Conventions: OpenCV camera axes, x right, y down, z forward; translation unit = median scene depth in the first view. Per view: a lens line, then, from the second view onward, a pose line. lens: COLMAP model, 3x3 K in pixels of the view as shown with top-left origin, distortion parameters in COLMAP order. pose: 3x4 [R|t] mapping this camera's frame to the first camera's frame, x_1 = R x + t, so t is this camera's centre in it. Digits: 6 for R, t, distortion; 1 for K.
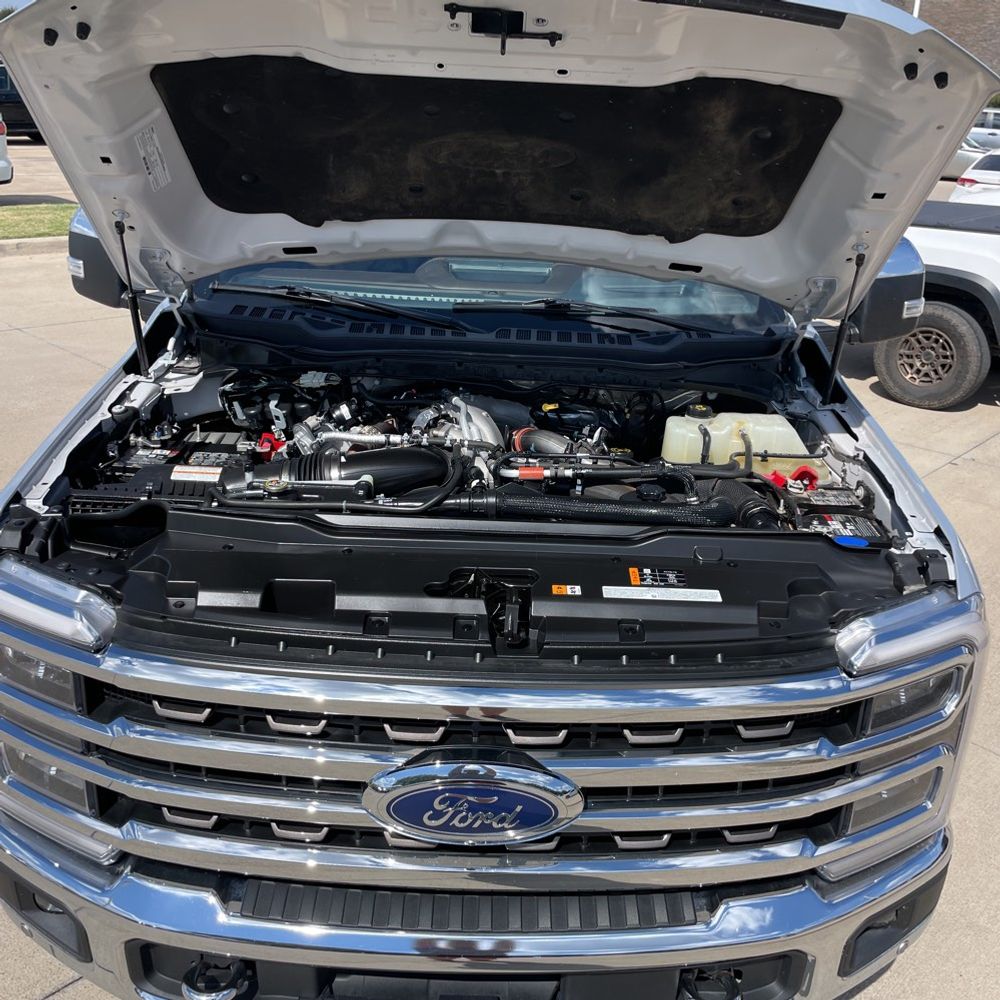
lens RADIAL K [[1029.9, 0, 524.3], [0, 1029.9, 490.3], [0, 0, 1]] dist [0.025415, 0.000000]
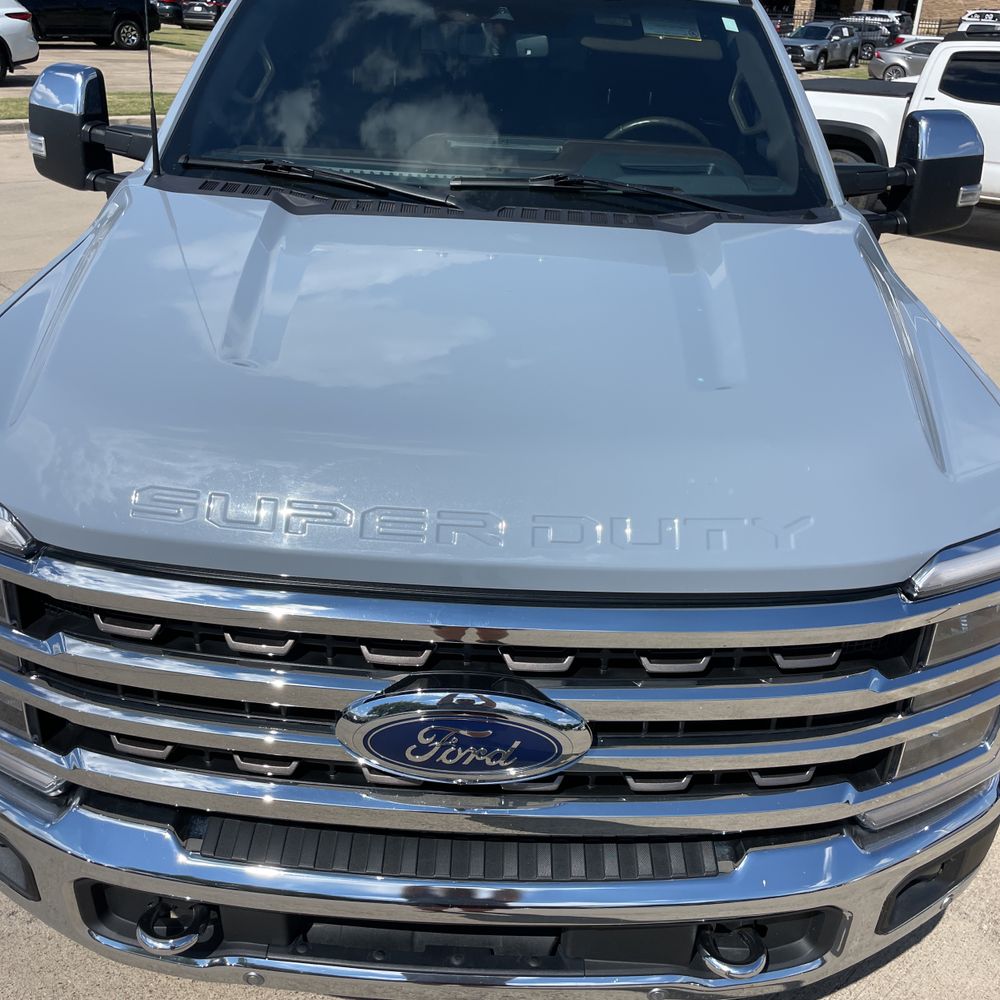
lens RADIAL K [[1029.9, 0, 503.4], [0, 1029.9, 505.9], [0, 0, 1]] dist [0.025415, 0.000000]
pose [[0.999598, 0.012638, -0.025386, 0.003055], [-0.010515, 0.996569, 0.082091, 0.037268], [0.026336, -0.081791, 0.996301, 0.149456]]
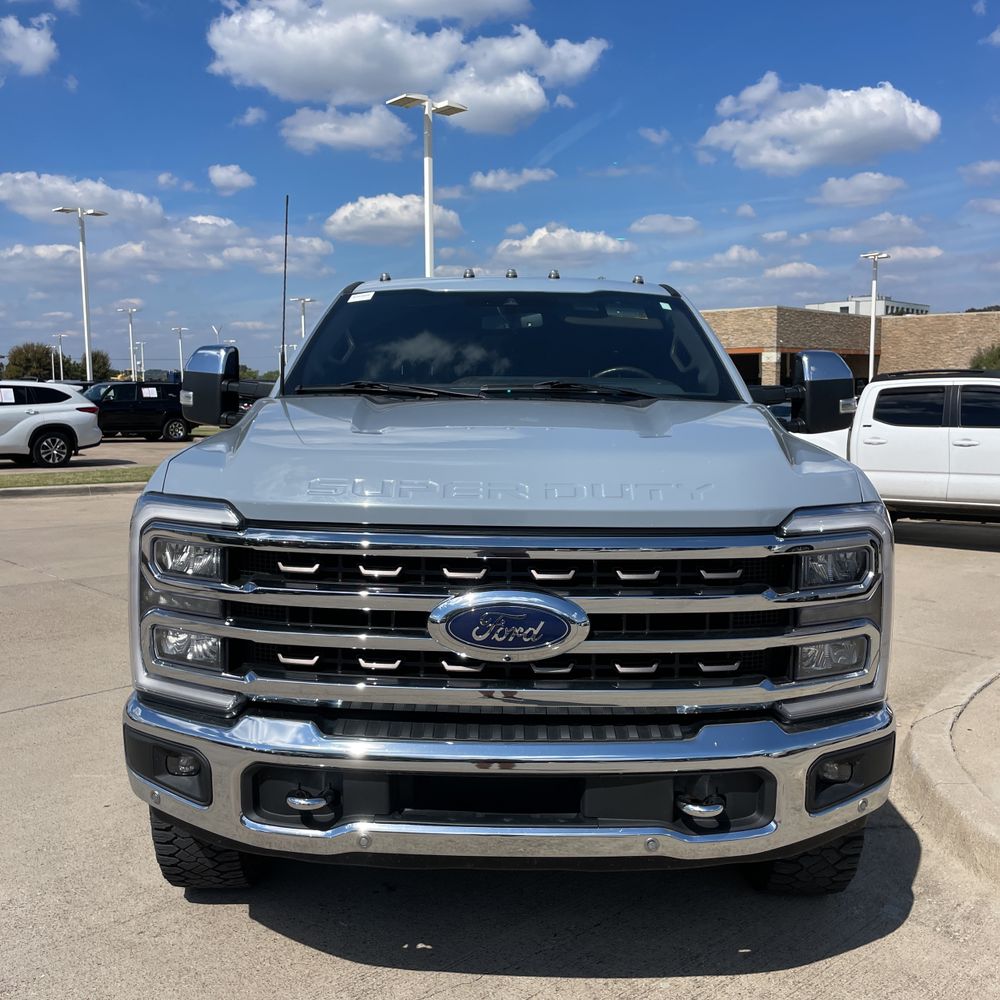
lens RADIAL K [[1029.9, 0, 510.1], [0, 1029.9, 492.0], [0, 0, 1]] dist [0.025415, 0.000000]
pose [[0.999093, -0.034869, -0.024430, -0.007426], [0.026569, 0.958993, -0.282182, 0.485990], [0.033268, 0.281277, 0.959050, -0.329742]]
